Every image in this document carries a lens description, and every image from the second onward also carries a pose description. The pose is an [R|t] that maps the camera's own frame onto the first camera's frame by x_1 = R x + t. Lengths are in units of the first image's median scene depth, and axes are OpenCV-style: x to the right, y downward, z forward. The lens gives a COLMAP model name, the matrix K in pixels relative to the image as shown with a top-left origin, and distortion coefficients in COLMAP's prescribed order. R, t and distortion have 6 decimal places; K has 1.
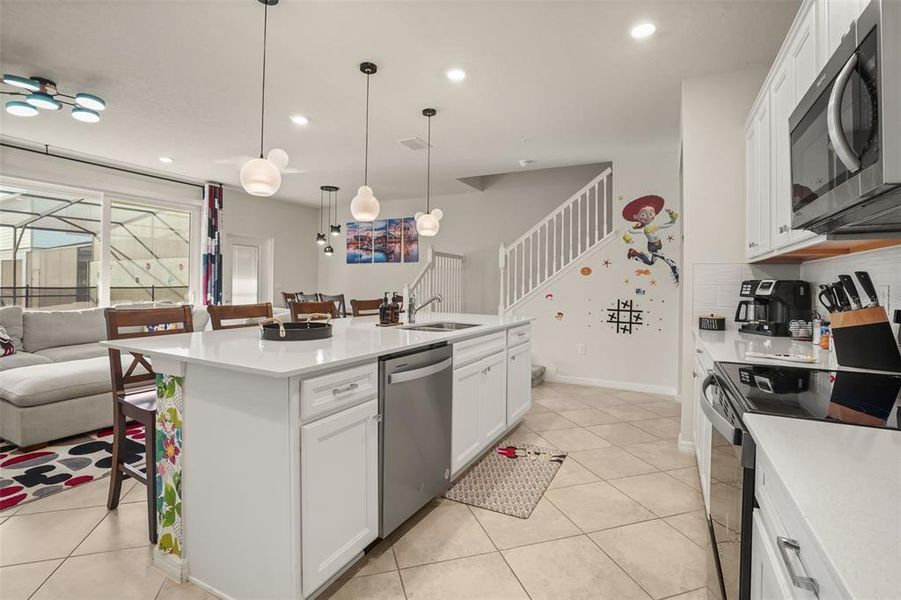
lens RADIAL K [[419.9, 0, 456.2], [0, 419.9, 281.8], [0, 0, 1]] dist [-0.029373, 0.002733]
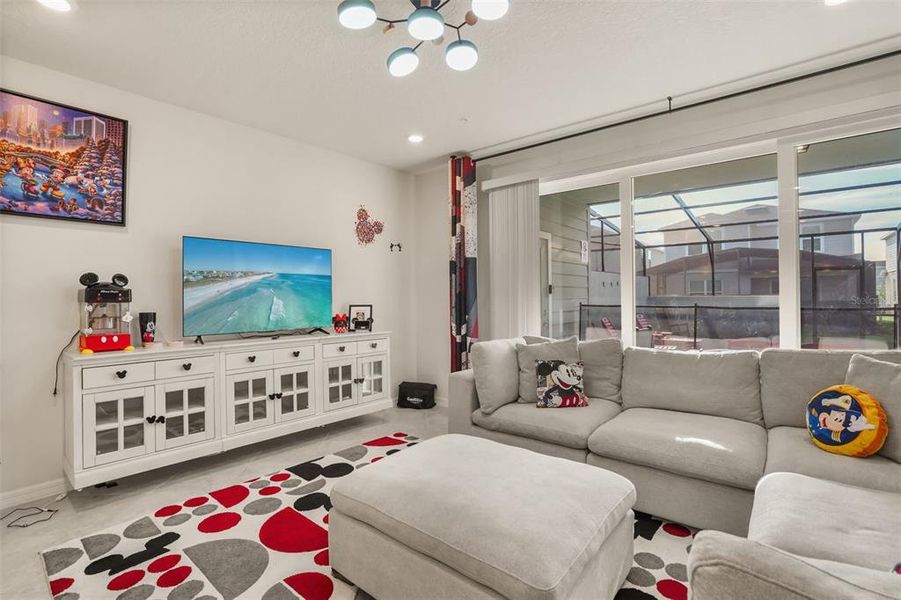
lens RADIAL K [[419.9, 0, 451.2], [0, 419.9, 297.1], [0, 0, 1]] dist [-0.029373, 0.002733]
pose [[-0.213377, -0.005176, -0.976956, -0.162666], [0.010441, 0.999917, -0.007578, -0.005571], [0.976914, -0.011817, -0.213305, 0.473620]]
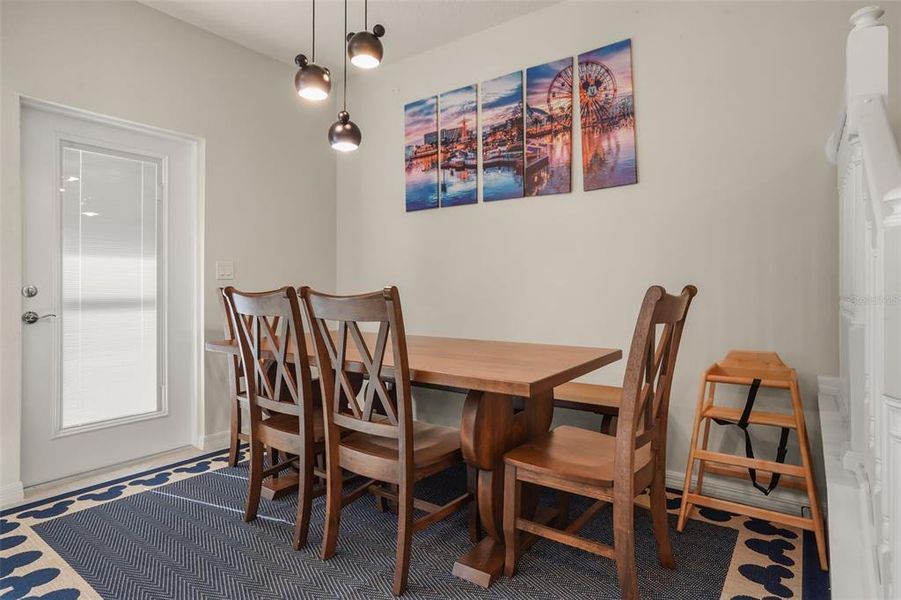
lens RADIAL K [[492.6, 0, 453.2], [0, 492.6, 290.9], [0, 0, 1]] dist [-0.005523, -0.000298]
pose [[0.988107, -0.010311, -0.153419, -0.163206], [0.011948, 0.999881, 0.009752, 0.023585], [0.153301, -0.011469, 0.988113, 0.608854]]
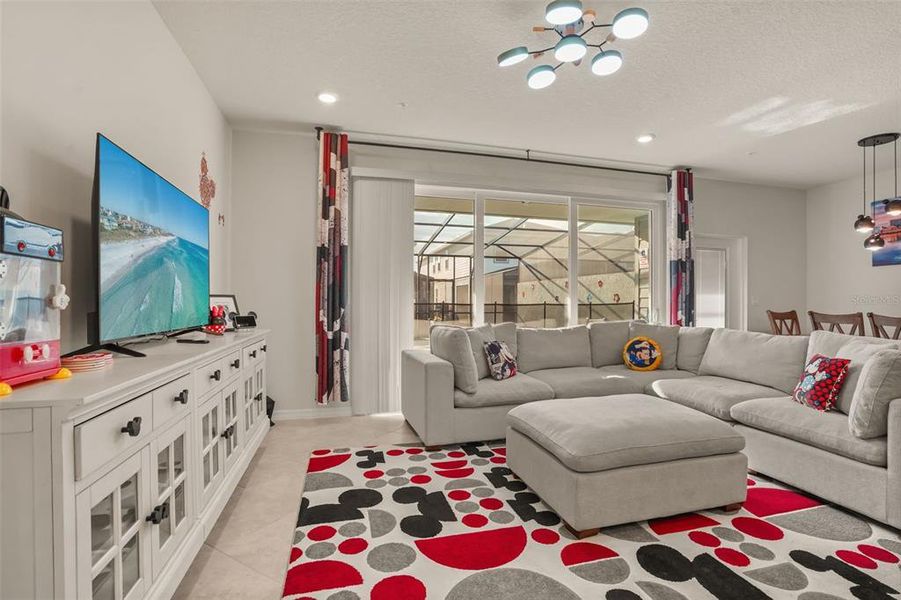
lens RADIAL K [[419.9, 0, 454.1], [0, 419.9, 306.0], [0, 0, 1]] dist [-0.029373, 0.002733]
pose [[0.674341, 0.002322, -0.738416, -0.246026], [0.005849, 0.999947, 0.008487, 0.007513], [0.738397, -0.010042, 0.674292, 0.135431]]
